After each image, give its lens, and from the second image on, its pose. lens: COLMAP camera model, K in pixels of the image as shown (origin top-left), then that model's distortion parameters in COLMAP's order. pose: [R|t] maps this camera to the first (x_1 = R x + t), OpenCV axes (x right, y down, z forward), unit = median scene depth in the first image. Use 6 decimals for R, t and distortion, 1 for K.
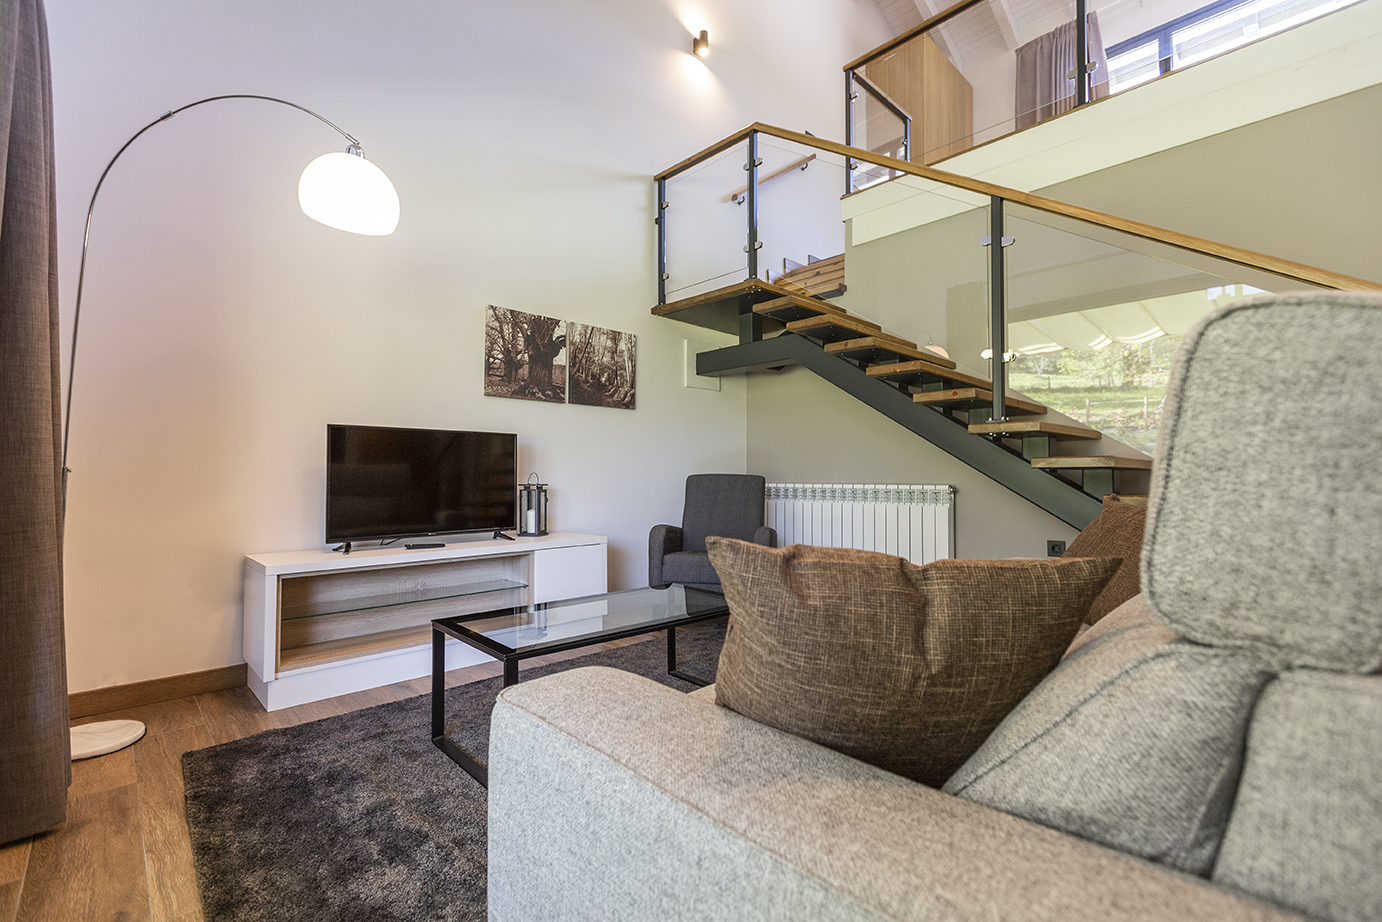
lens RADIAL K [[611.5, 0, 692.0], [0, 611.5, 462.3], [0, 0, 1]] dist [0.002770, -0.001247]
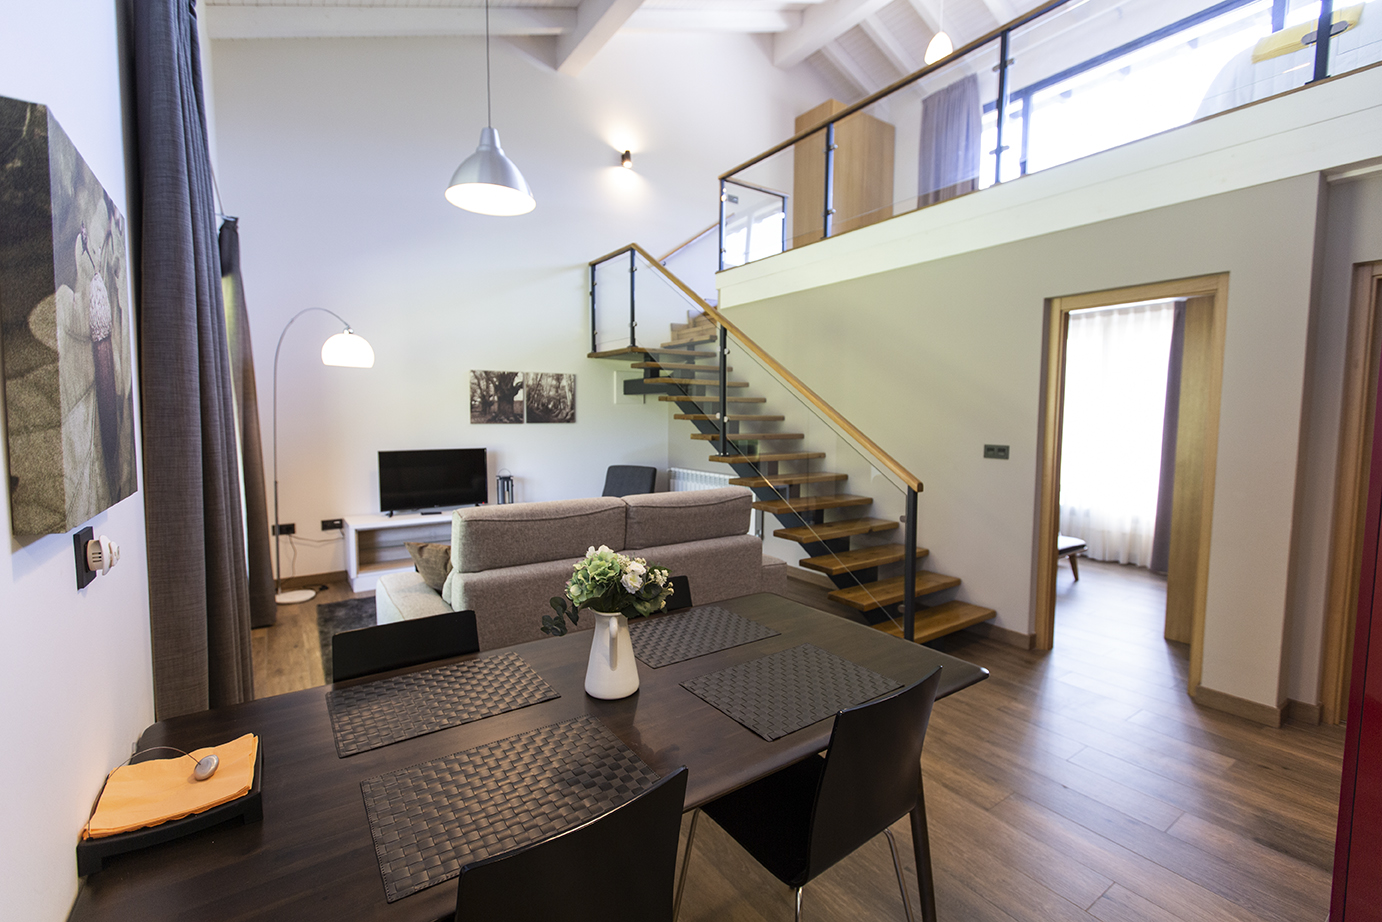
lens RADIAL K [[611.5, 0, 689.5], [0, 611.5, 460.9], [0, 0, 1]] dist [0.002770, -0.001247]
pose [[0.985854, 0.017490, -0.166689, 0.506328], [-0.000593, 0.994898, 0.100882, -0.164864], [0.167603, -0.099356, 0.980835, -0.533745]]
